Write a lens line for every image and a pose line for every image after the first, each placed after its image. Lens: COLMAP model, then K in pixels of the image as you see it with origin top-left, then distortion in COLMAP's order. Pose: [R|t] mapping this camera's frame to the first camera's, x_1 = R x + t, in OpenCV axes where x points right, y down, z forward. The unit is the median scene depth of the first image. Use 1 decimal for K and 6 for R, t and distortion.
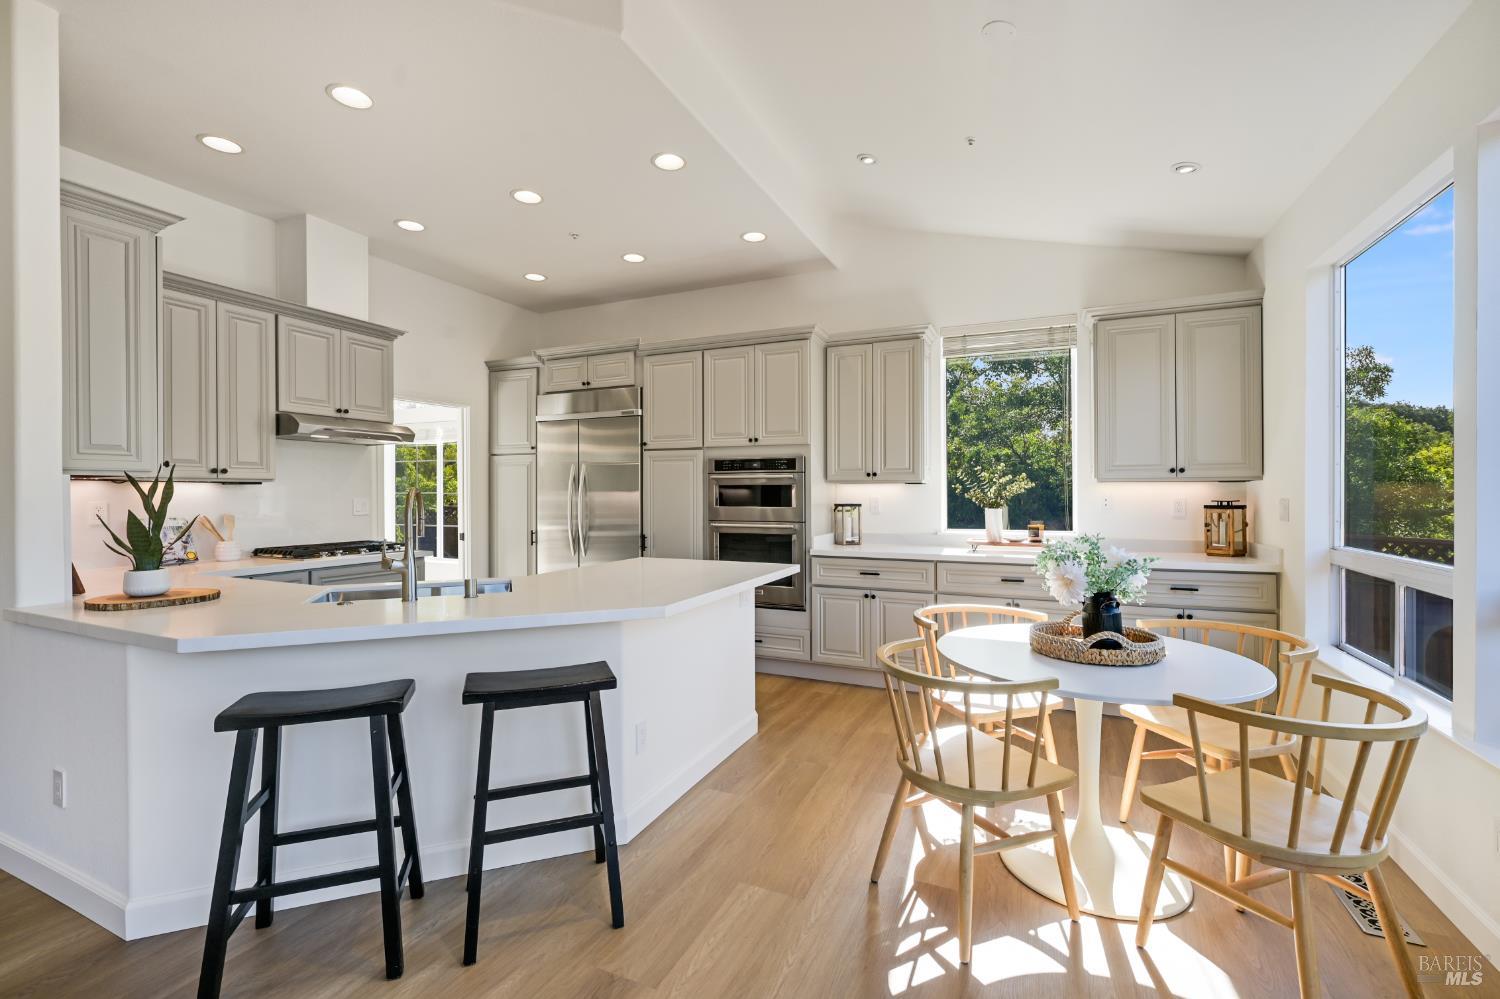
lens RADIAL K [[638.4, 0, 755.9], [0, 638.4, 497.5], [0, 0, 1]] dist [0.002348, -0.000598]
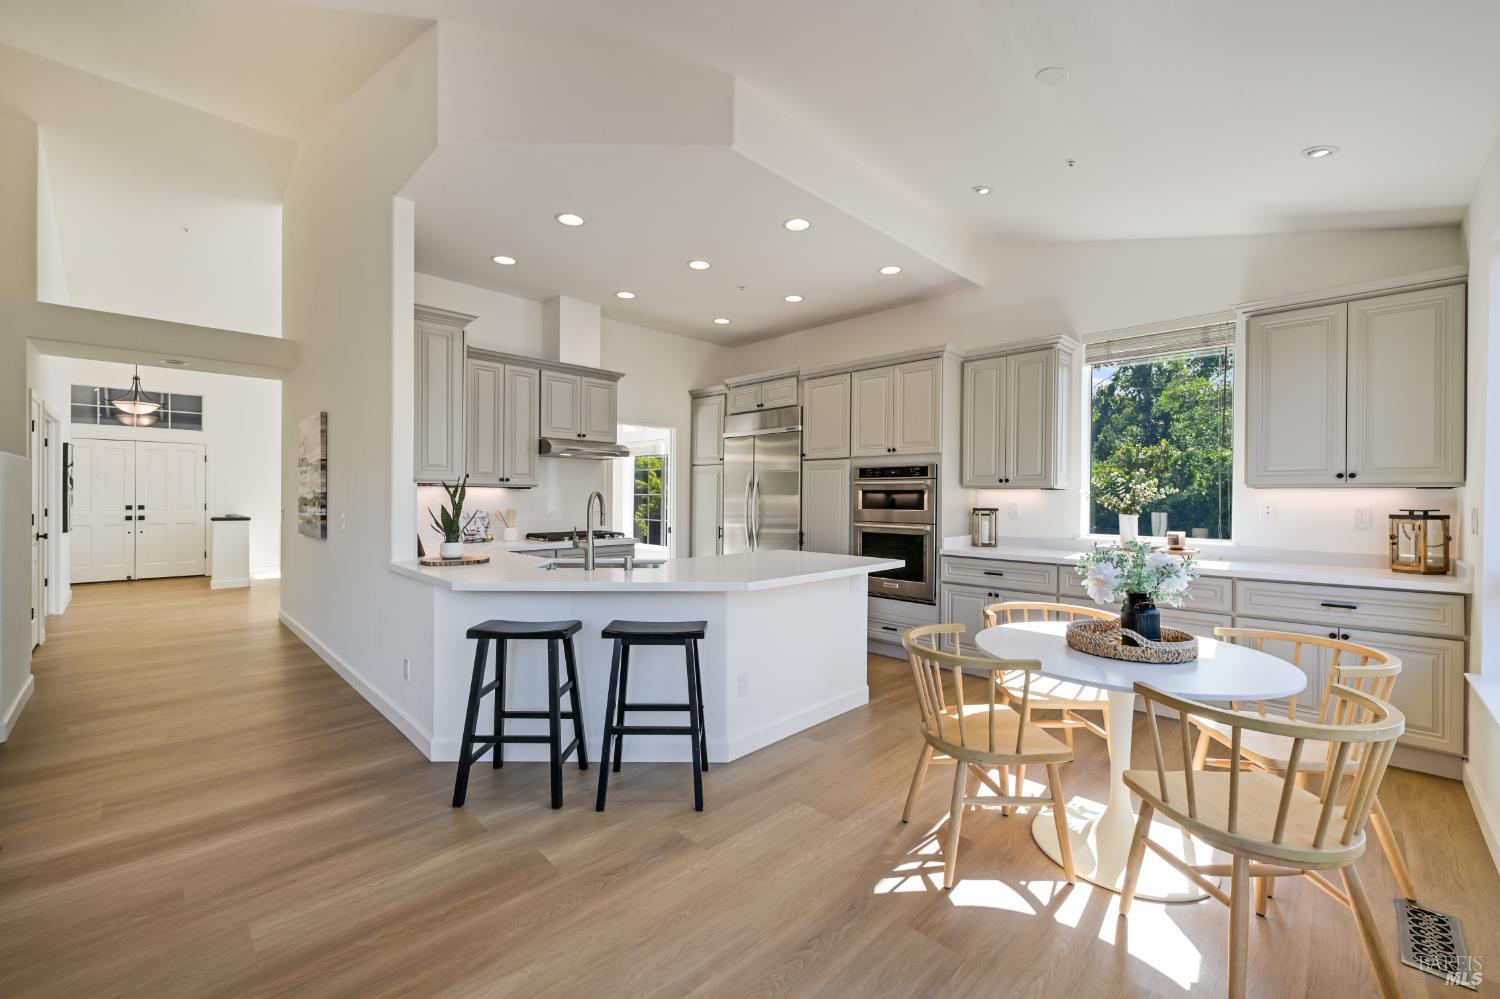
lens RADIAL K [[602.8, 0, 760.4], [0, 602.8, 501.3], [0, 0, 1]] dist [0.002334, -0.000243]
pose [[0.937314, 0.009676, -0.348352, 0.181079], [-0.009634, 0.999952, 0.001853, 0.000213], [0.348353, 0.001619, 0.937362, -0.089351]]
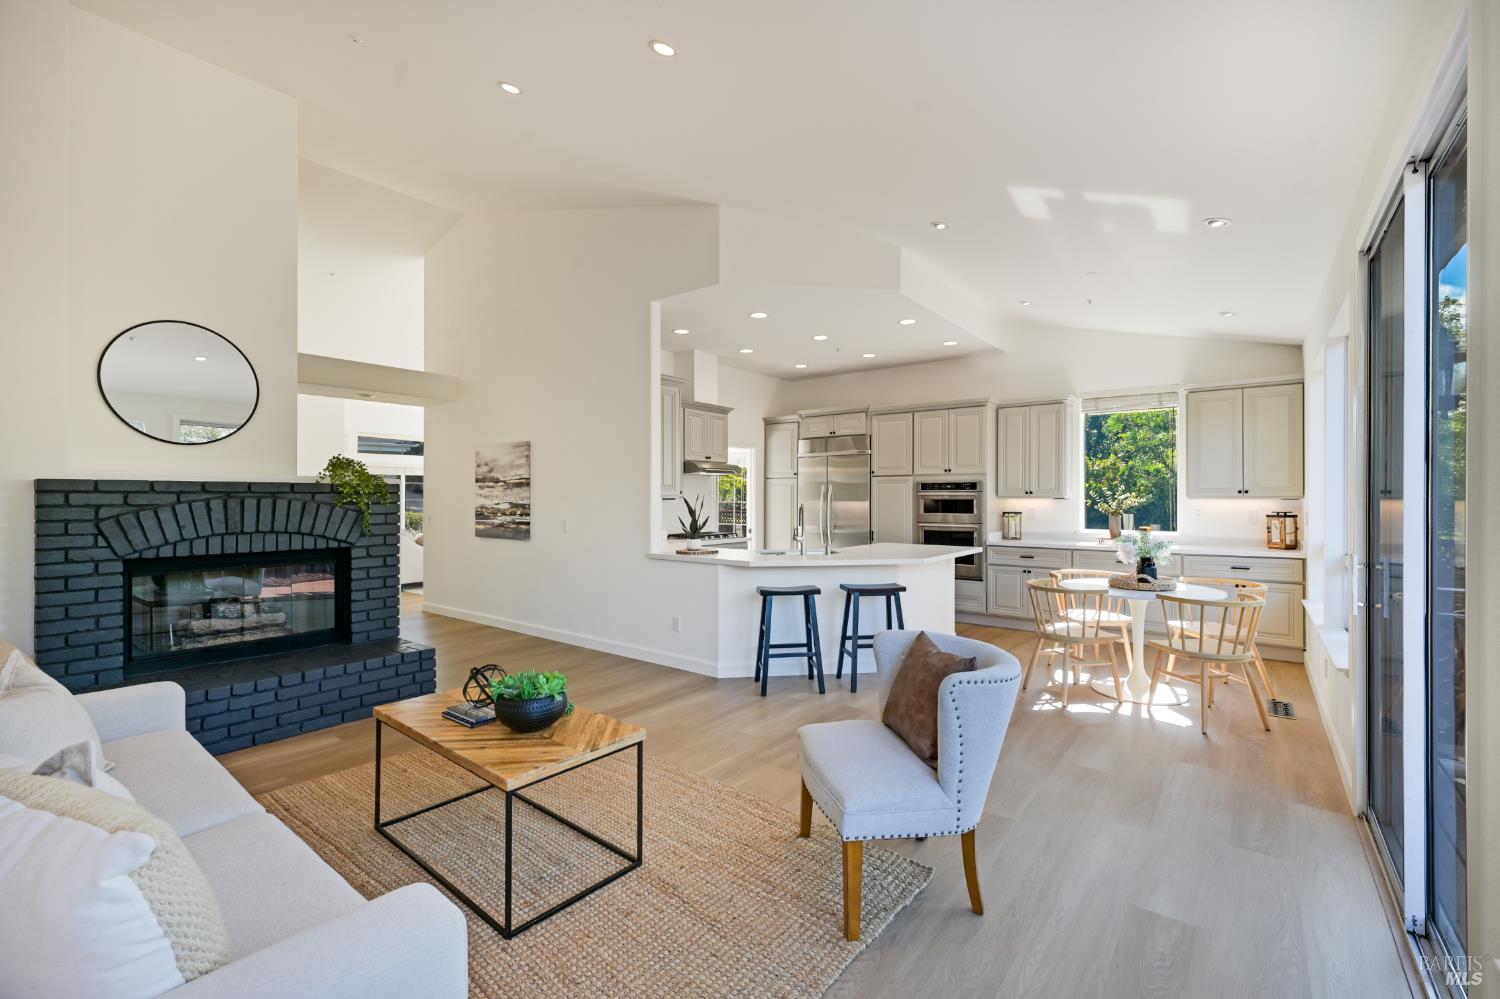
lens RADIAL K [[638.4, 0, 761.3], [0, 638.4, 496.1], [0, 0, 1]] dist [0.002348, -0.000598]
pose [[0.973080, 0.001470, -0.230463, -0.104713], [-0.003629, 0.999953, -0.008943, -0.014465], [0.230439, 0.009539, 0.973040, -0.741721]]
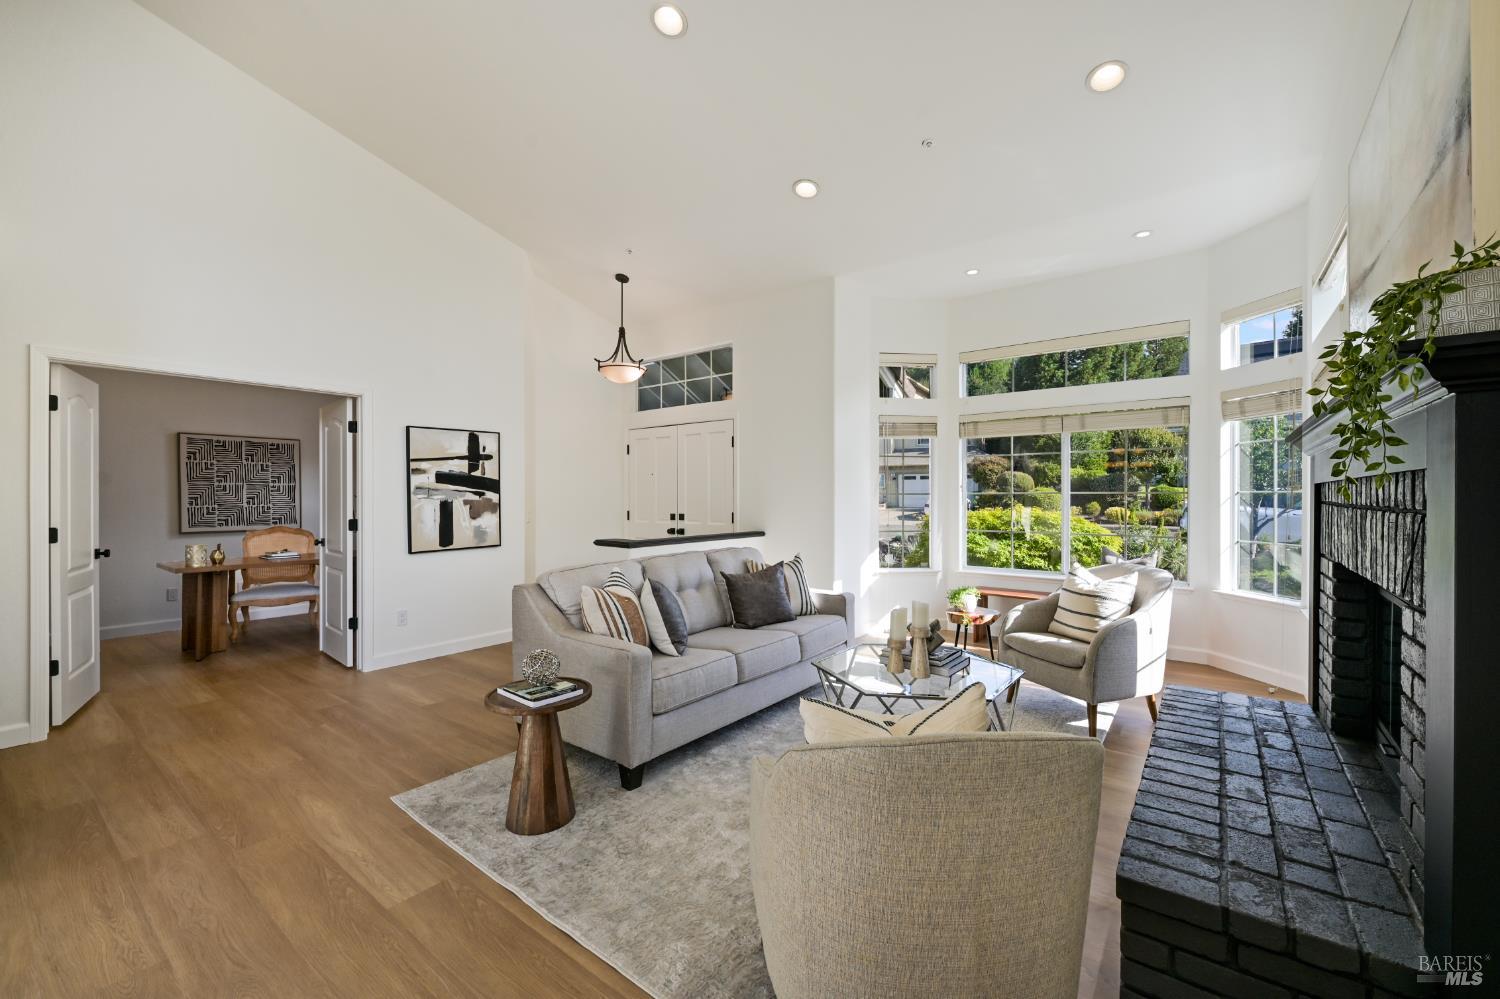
lens RADIAL K [[602.8, 0, 738.5], [0, 602.8, 506.2], [0, 0, 1]] dist [0.002334, -0.000243]
pose [[-0.235554, 0.014023, -0.971760, -1.354816], [-0.003188, 0.999879, 0.015201, -0.004883], [0.971856, 0.006679, -0.235481, 1.902633]]
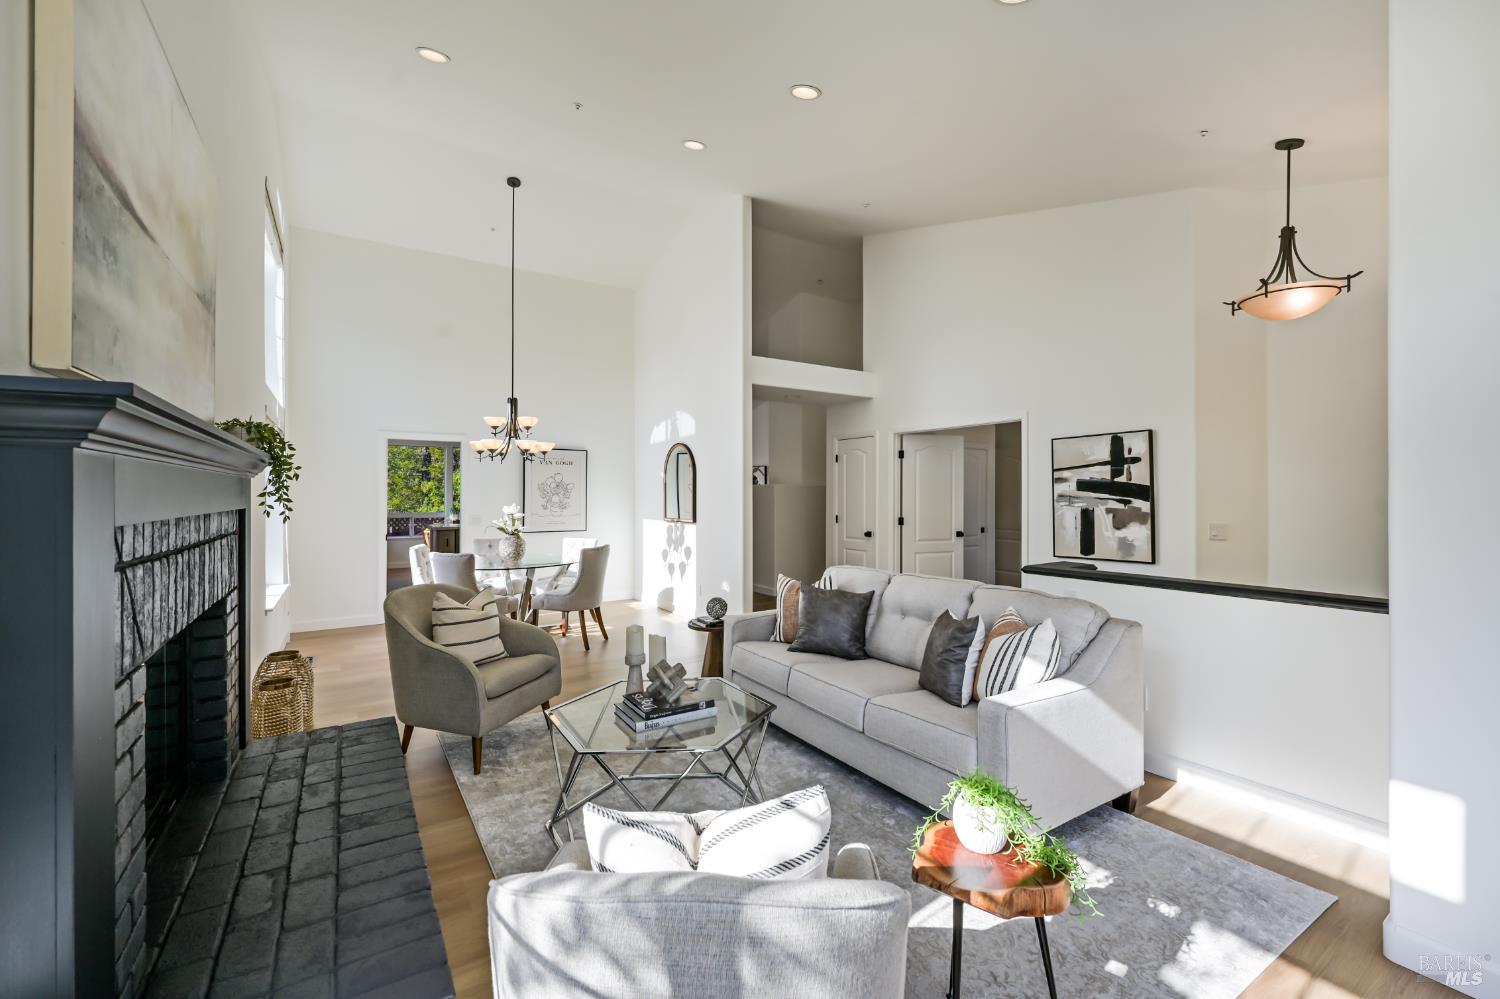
lens RADIAL K [[626.8, 0, 773.0], [0, 626.8, 495.6], [0, 0, 1]] dist [0.025828, 0.000141]
pose [[-0.855946, 0.001425, 0.517063, -2.659307], [0.007667, 0.999921, 0.009937, -0.042862], [-0.517008, 0.012469, -0.855890, 2.505425]]
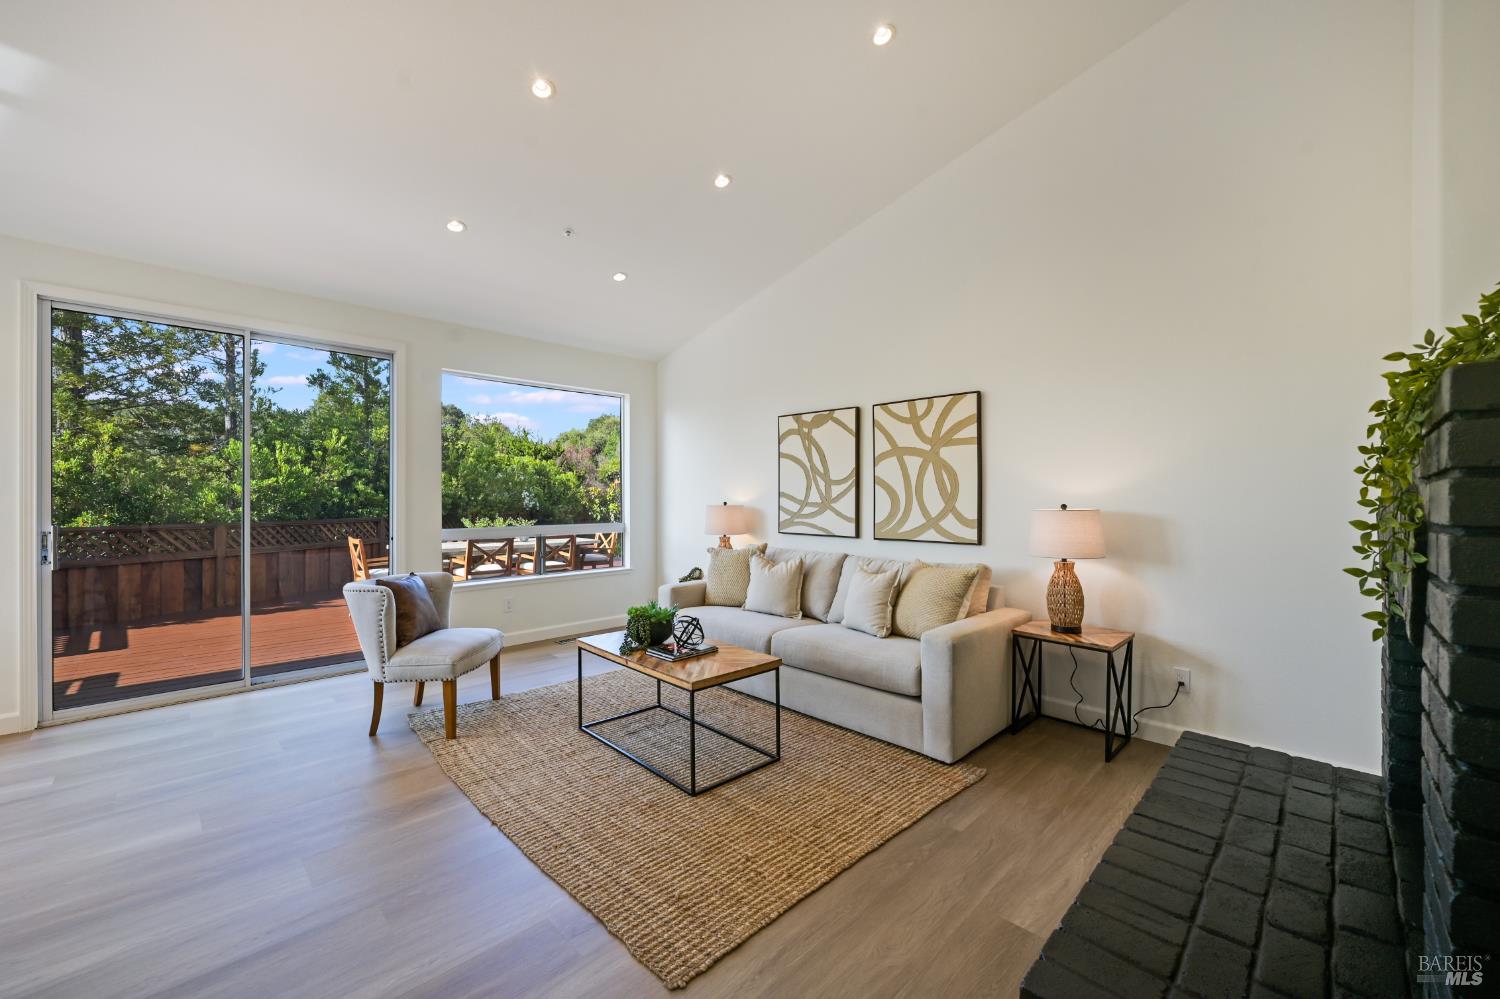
lens RADIAL K [[602.8, 0, 743.8], [0, 602.8, 493.7], [0, 0, 1]] dist [0.002334, -0.000243]
pose [[-0.932869, 0.001465, 0.360212, -0.912410], [0.001927, 0.999998, 0.000923, -0.003863], [-0.360210, 0.001555, -0.932870, 0.578214]]
